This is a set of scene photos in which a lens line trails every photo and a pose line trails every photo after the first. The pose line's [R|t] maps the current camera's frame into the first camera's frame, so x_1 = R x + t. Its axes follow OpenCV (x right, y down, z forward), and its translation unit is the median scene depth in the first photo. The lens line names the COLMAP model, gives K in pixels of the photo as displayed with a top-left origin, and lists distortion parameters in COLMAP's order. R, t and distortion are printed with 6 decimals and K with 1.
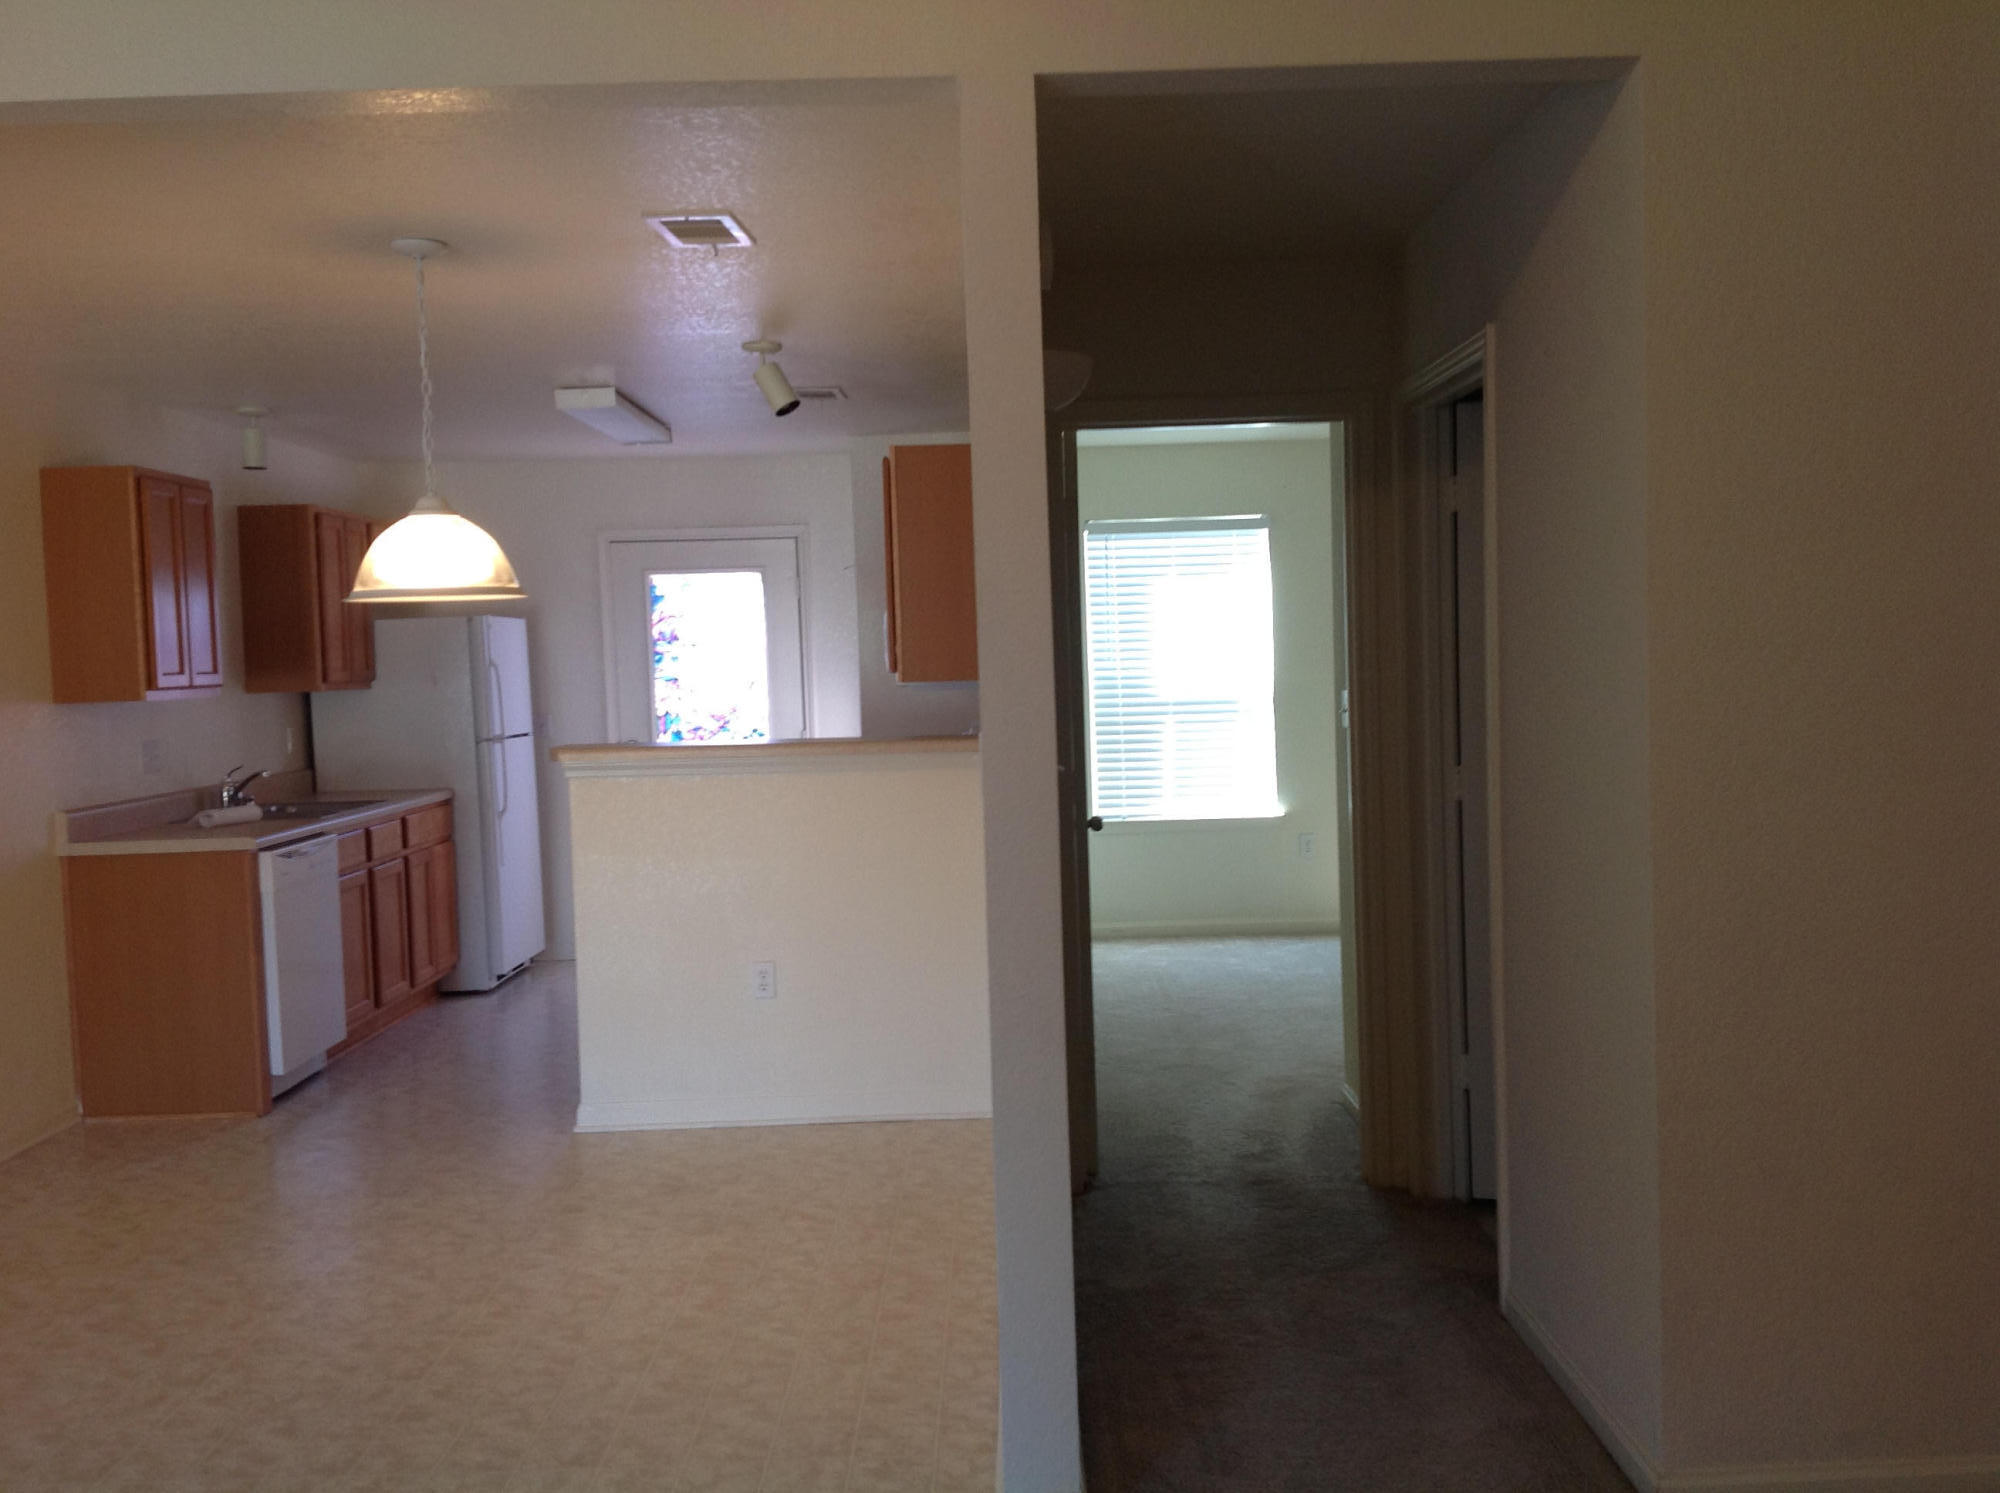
lens RADIAL K [[1906.2, 0, 1007.8], [0, 1906.2, 742.4], [0, 0, 1]] dist [0.243523, -0.614984]
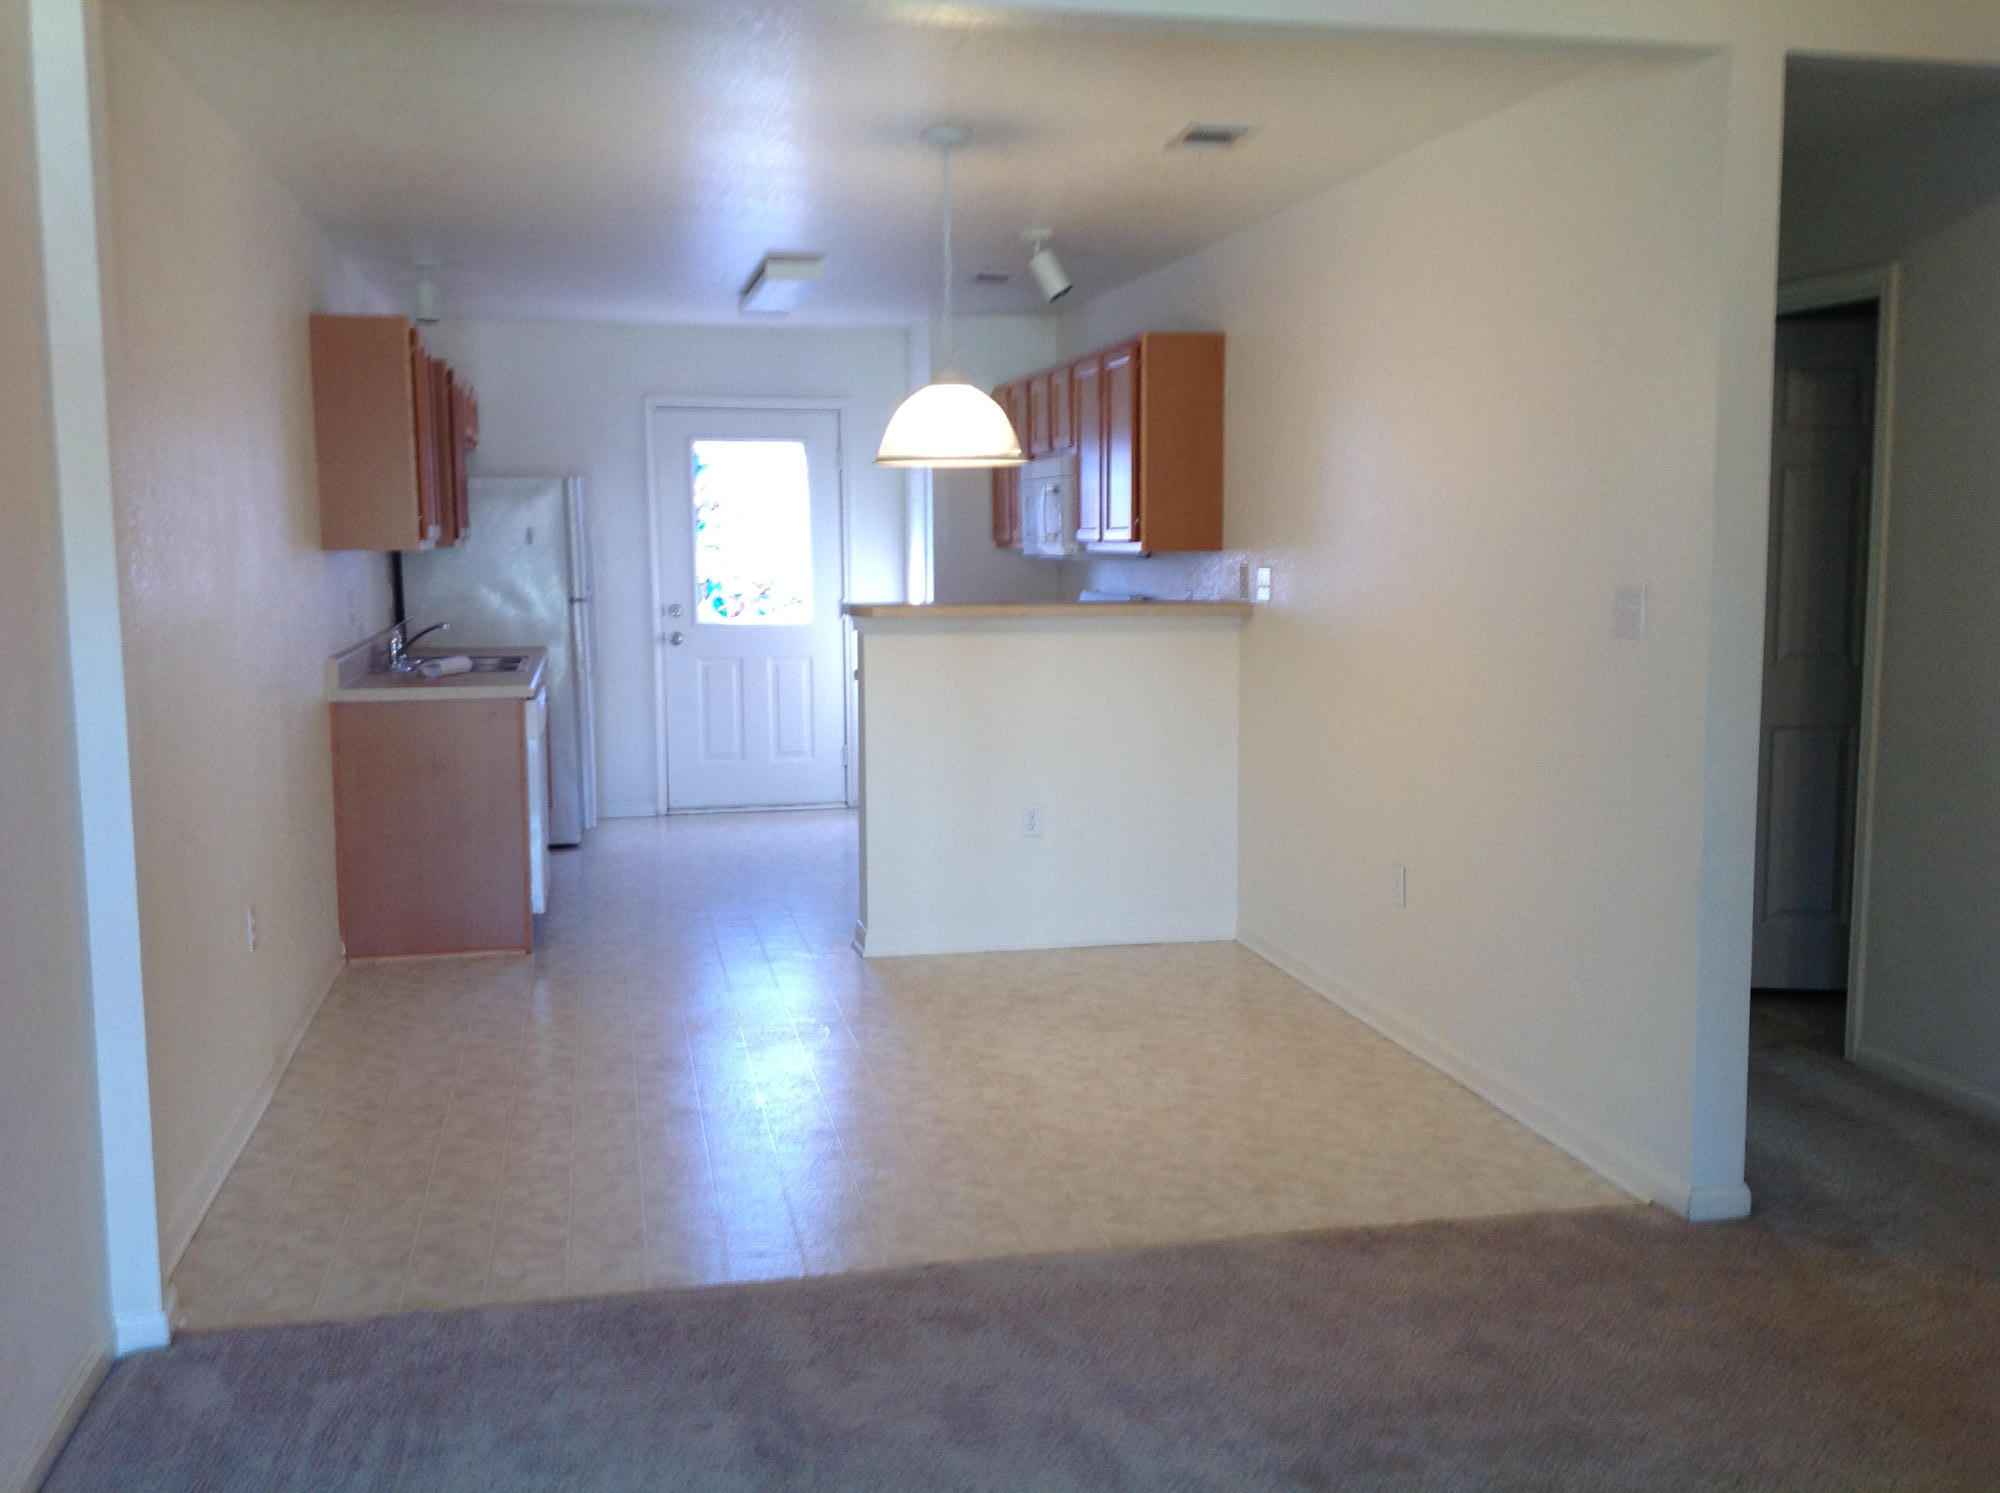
lens RADIAL K [[1906.2, 0, 1007.8], [0, 1906.2, 742.4], [0, 0, 1]] dist [0.243523, -0.614984]
pose [[0.976817, 0.002901, 0.214058, -0.339159], [-0.015396, 0.998271, 0.056725, 0.015566], [-0.213523, -0.058705, 0.975173, -0.057841]]
